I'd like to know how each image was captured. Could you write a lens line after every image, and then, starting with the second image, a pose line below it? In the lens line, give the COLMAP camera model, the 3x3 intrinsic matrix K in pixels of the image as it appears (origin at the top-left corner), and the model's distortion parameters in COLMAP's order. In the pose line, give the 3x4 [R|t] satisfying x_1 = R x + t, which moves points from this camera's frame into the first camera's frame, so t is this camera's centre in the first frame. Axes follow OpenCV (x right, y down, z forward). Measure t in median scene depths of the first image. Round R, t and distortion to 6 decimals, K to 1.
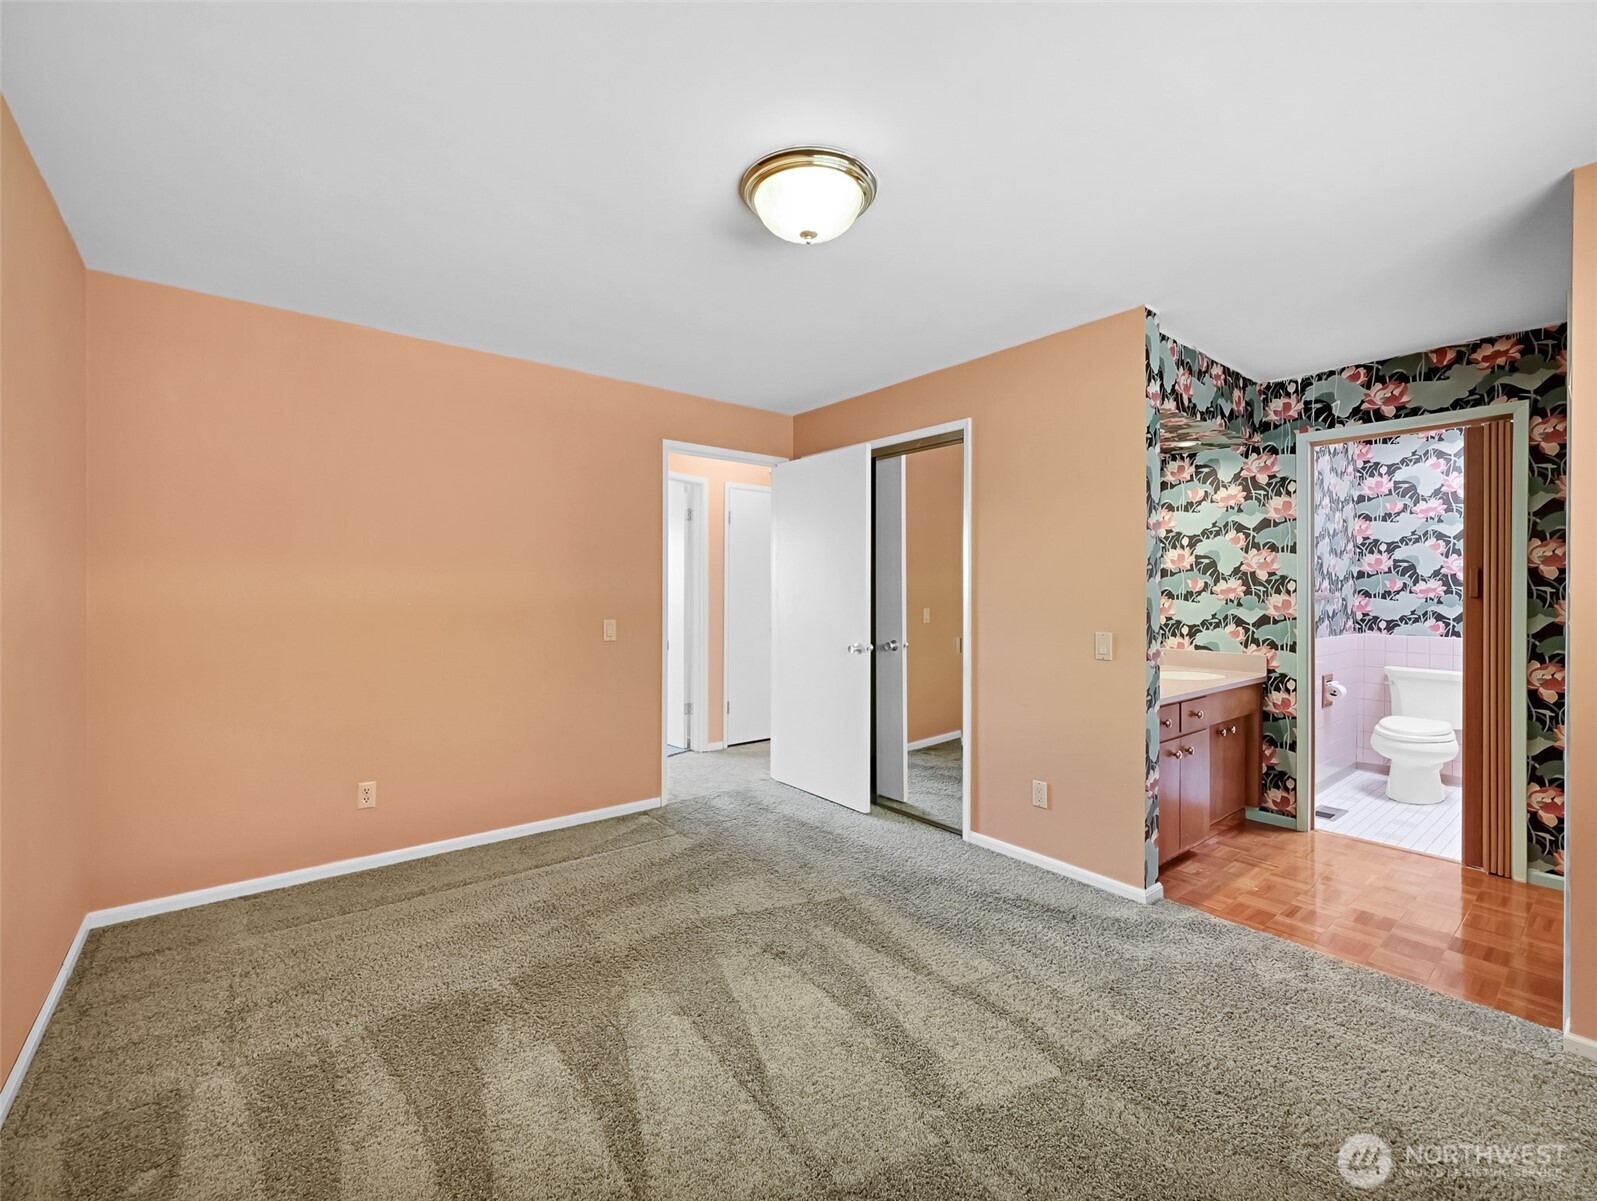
lens RADIAL K [[697.6, 0, 801.4], [0, 697.6, 590.3], [0, 0, 1]] dist [0.005088, -0.000676]
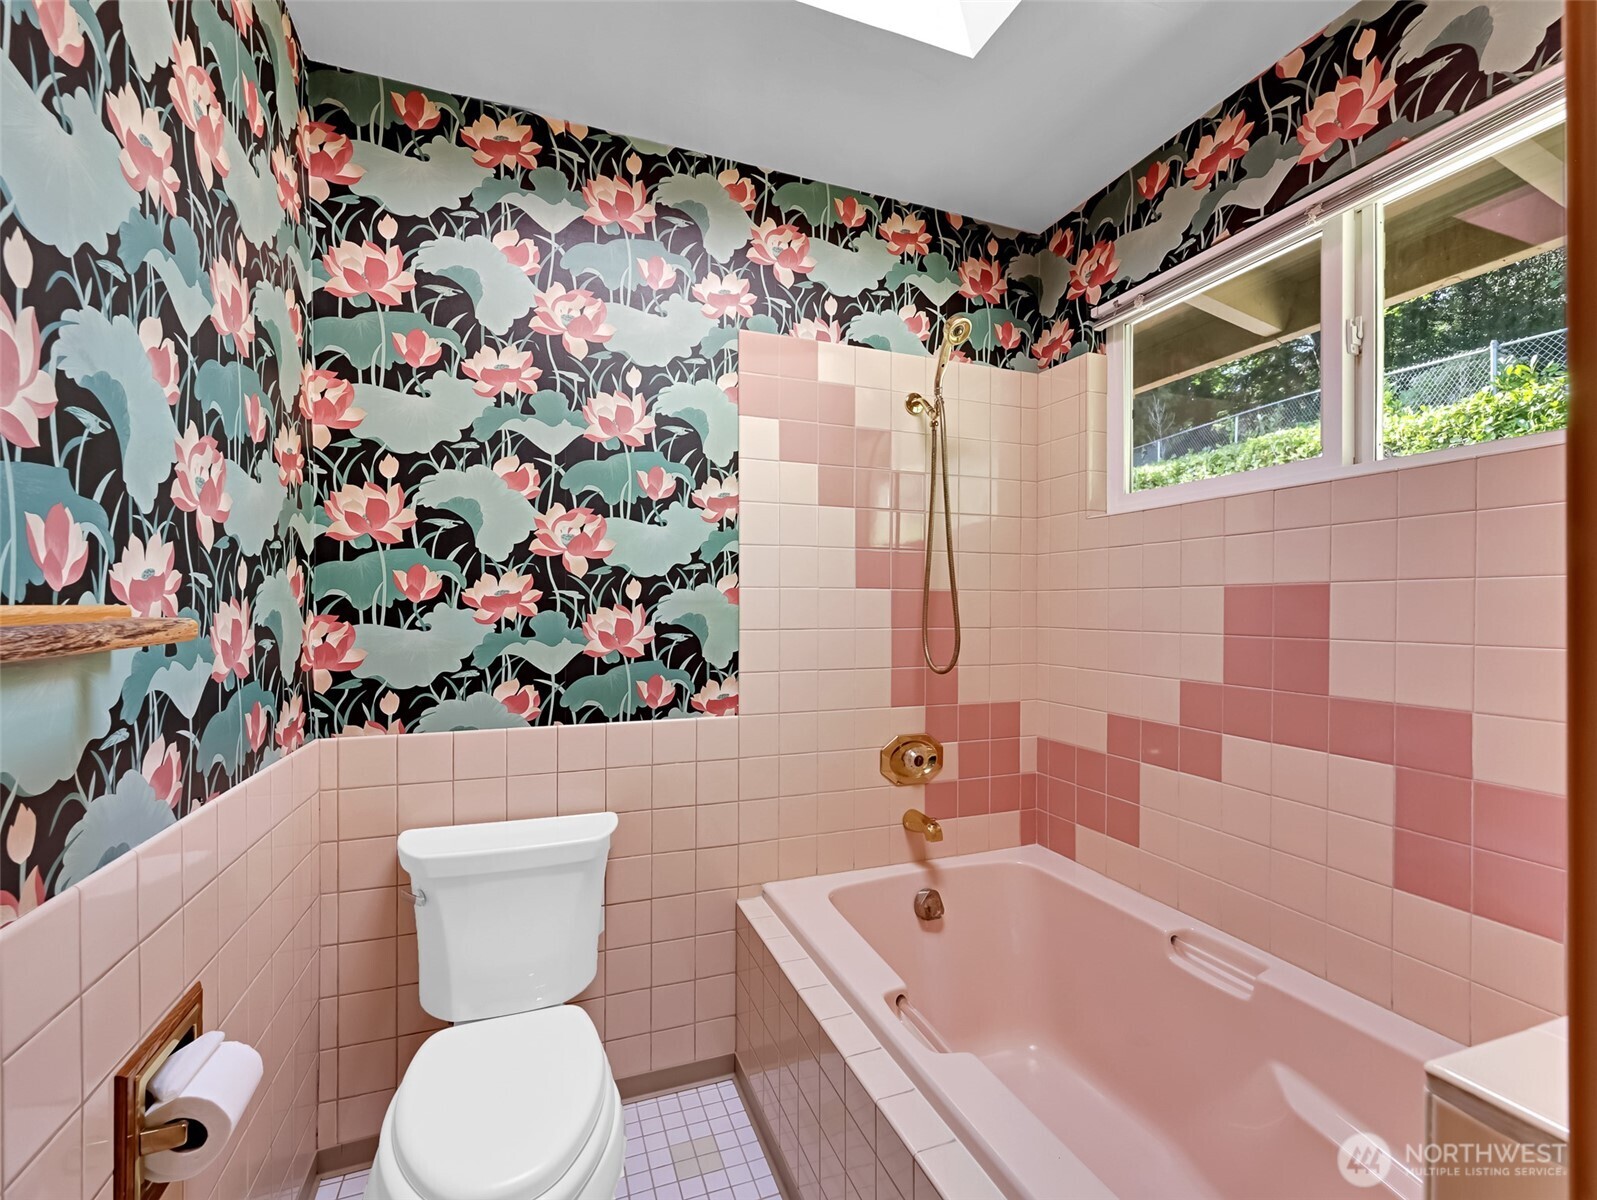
lens RADIAL K [[698.9, 0, 793.7], [0, 698.9, 615.2], [0, 0, 1]] dist [0.001845, -0.000146]
pose [[0.314674, -0.016170, 0.949062, 0.731659], [-0.002244, 0.999839, 0.017780, 0.001469], [-0.949197, -0.007725, 0.314587, 0.905648]]
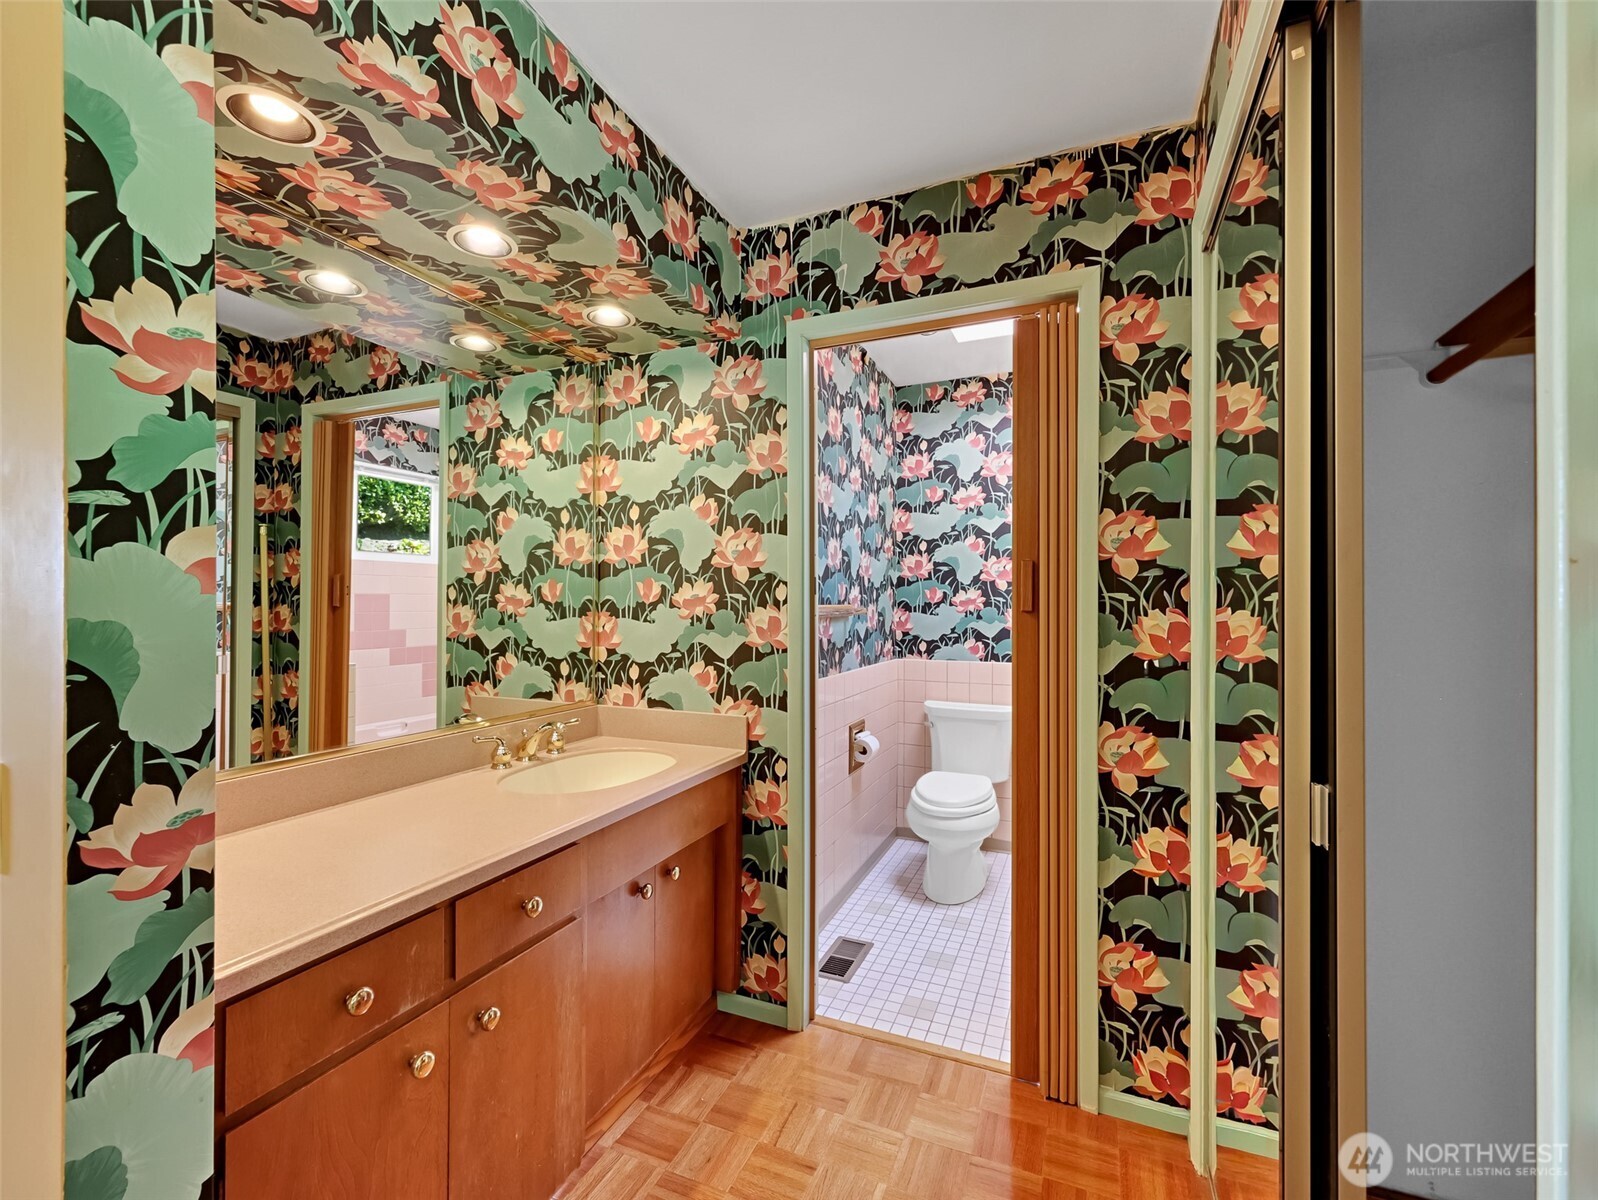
lens RADIAL K [[699.4, 0, 799.3], [0, 699.4, 606.3], [0, 0, 1]] dist [0.001845, -0.000146]
pose [[0.882067, -0.001934, 0.471120, 0.439427], [0.001109, 0.999997, 0.002029, 0.003620], [-0.471122, -0.001267, 0.882067, 0.486839]]
